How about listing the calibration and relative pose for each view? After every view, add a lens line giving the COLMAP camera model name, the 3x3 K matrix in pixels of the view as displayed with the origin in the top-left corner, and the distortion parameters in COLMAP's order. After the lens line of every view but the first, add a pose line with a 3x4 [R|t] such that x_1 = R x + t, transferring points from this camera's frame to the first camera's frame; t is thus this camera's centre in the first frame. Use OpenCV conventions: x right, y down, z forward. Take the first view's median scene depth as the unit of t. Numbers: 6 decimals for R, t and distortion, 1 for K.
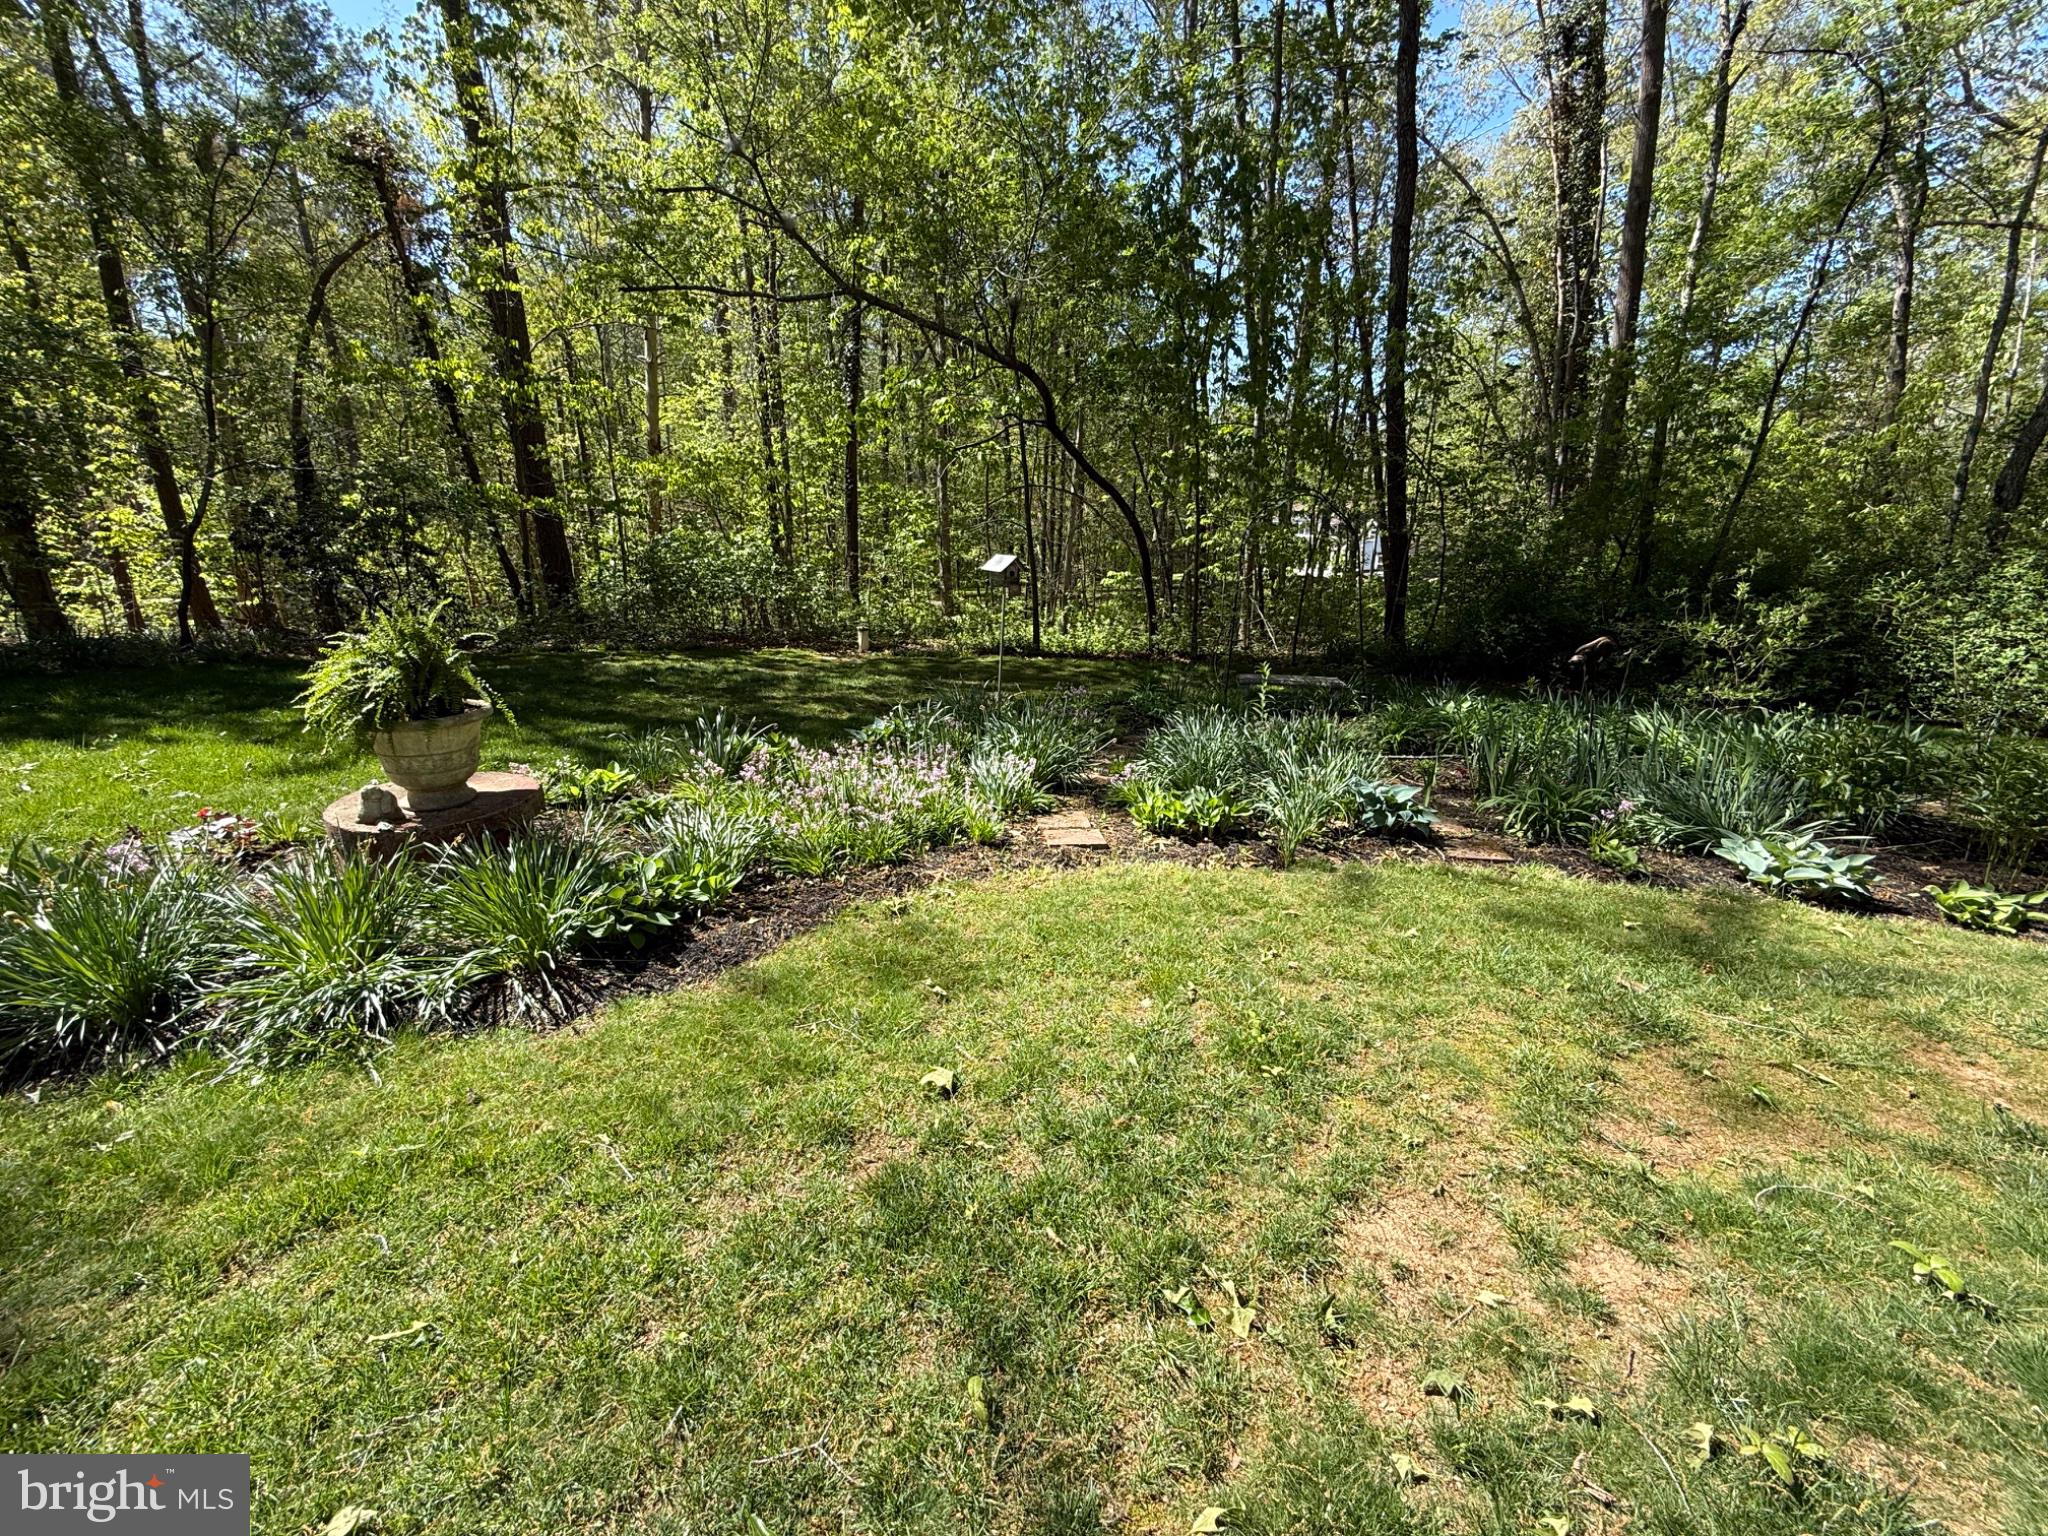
lens RADIAL K [[815.2, 0, 1028.4], [0, 815.2, 763.6], [0, 0, 1]] dist [0.003630, -0.001621]
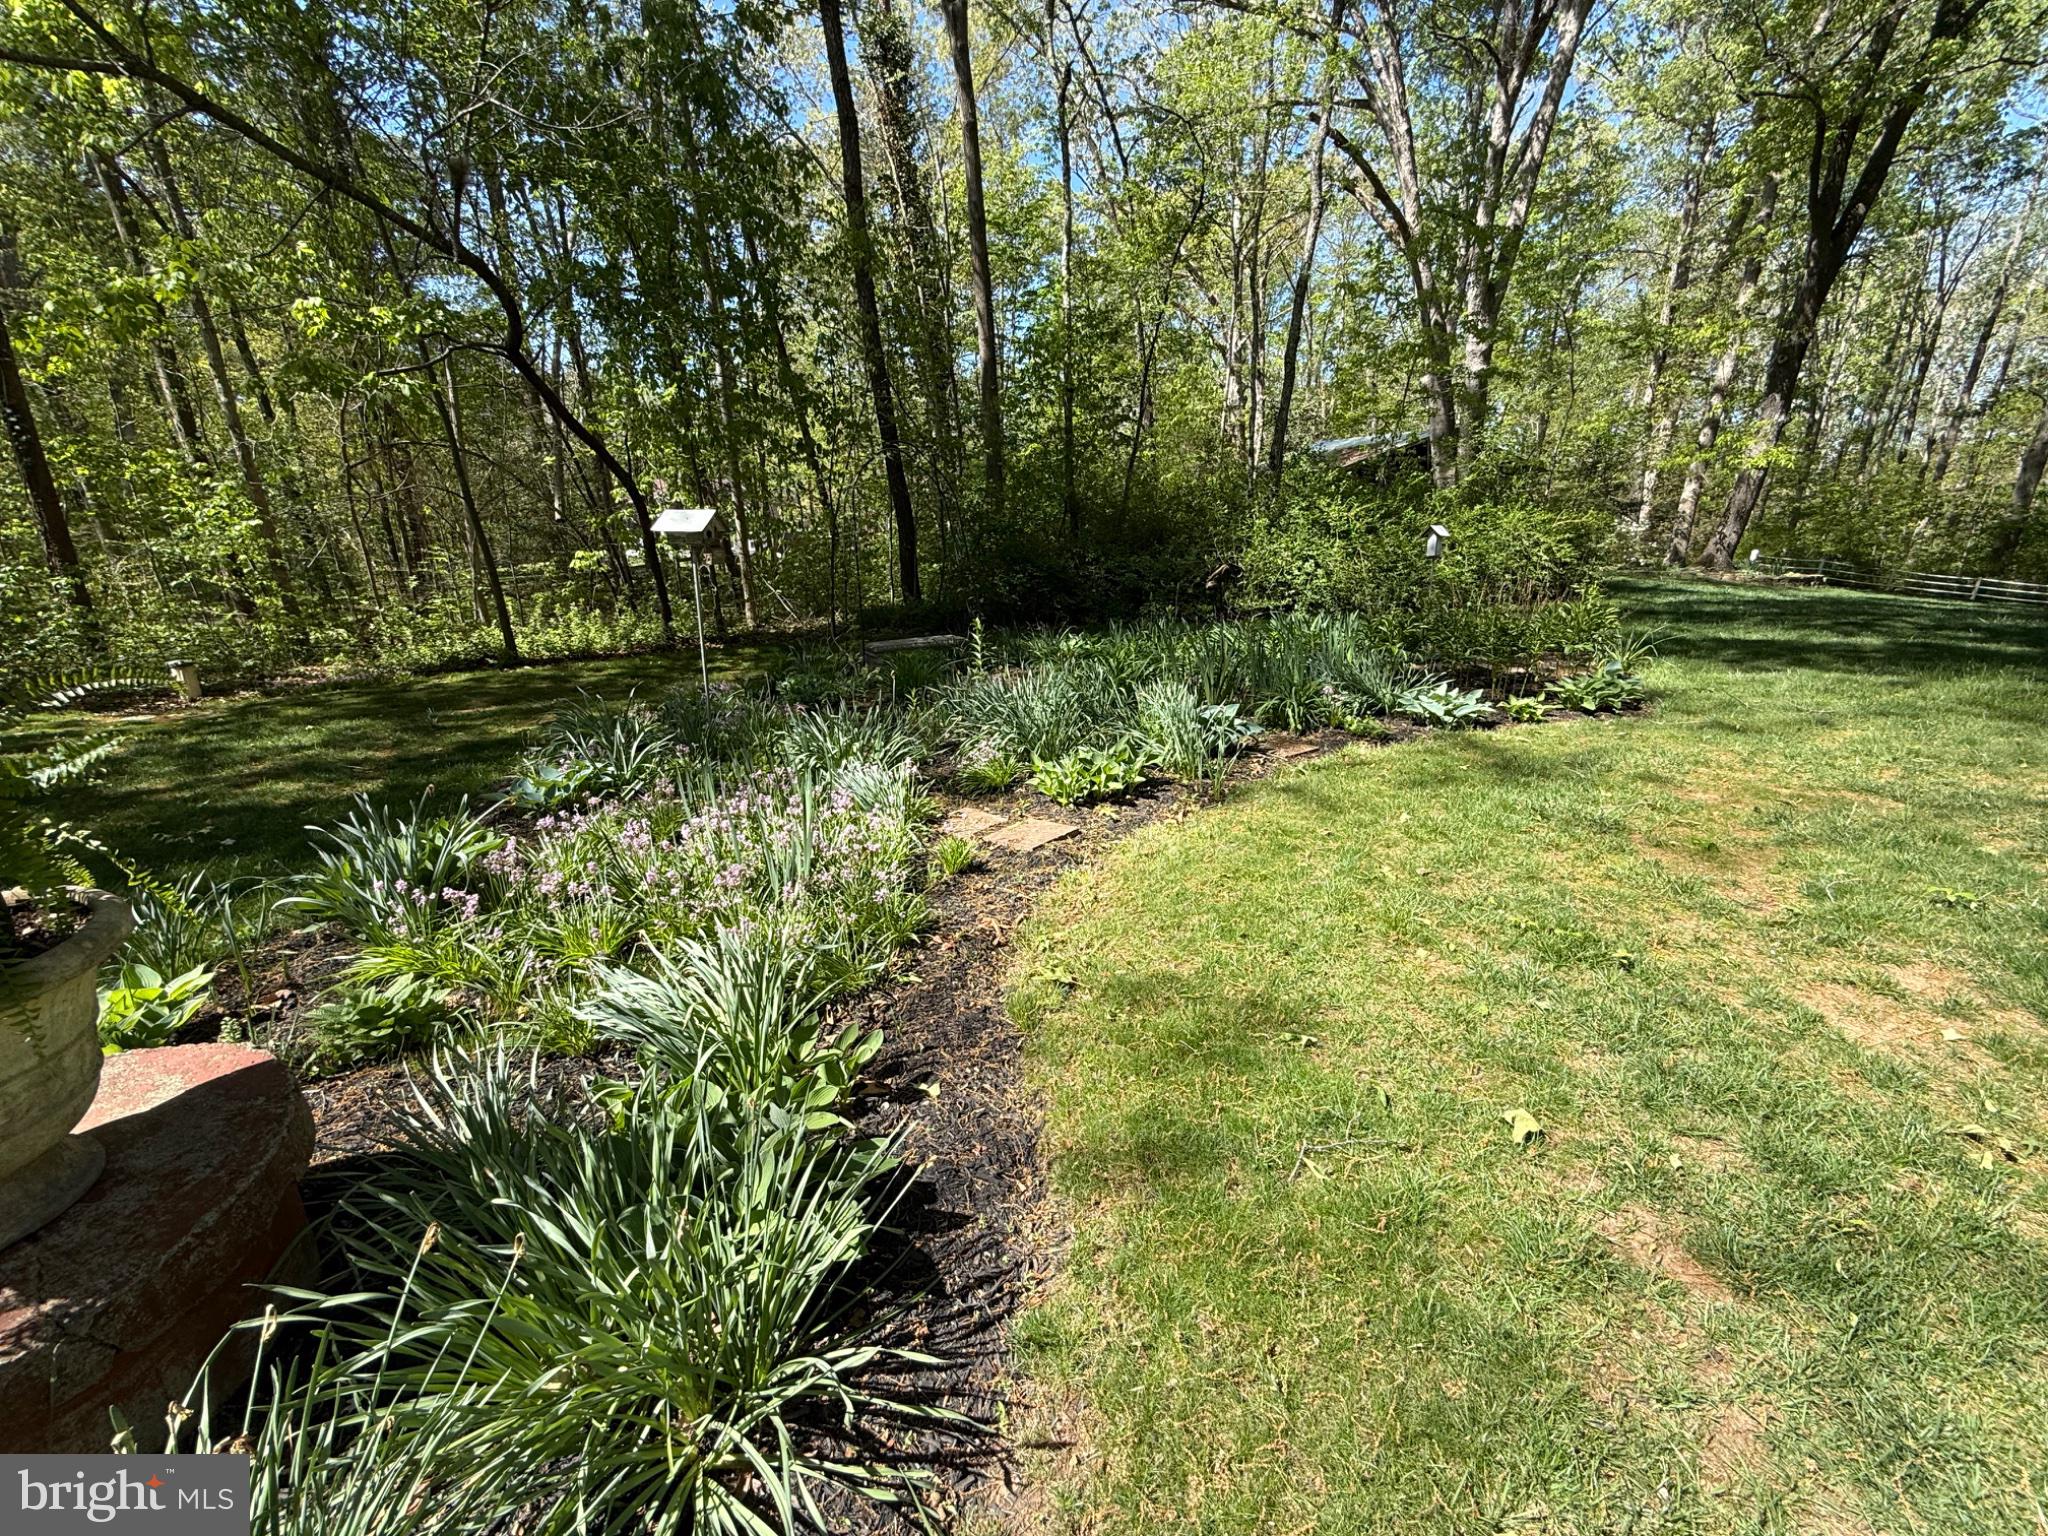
lens RADIAL K [[815.2, 0, 1022.6], [0, 815.2, 763.4], [0, 0, 1]] dist [0.003630, -0.001621]
pose [[0.736101, -0.219442, 0.640313, -0.476142], [0.206371, 0.973708, 0.096456, -0.061729], [-0.644644, 0.061141, 0.762034, 0.384171]]
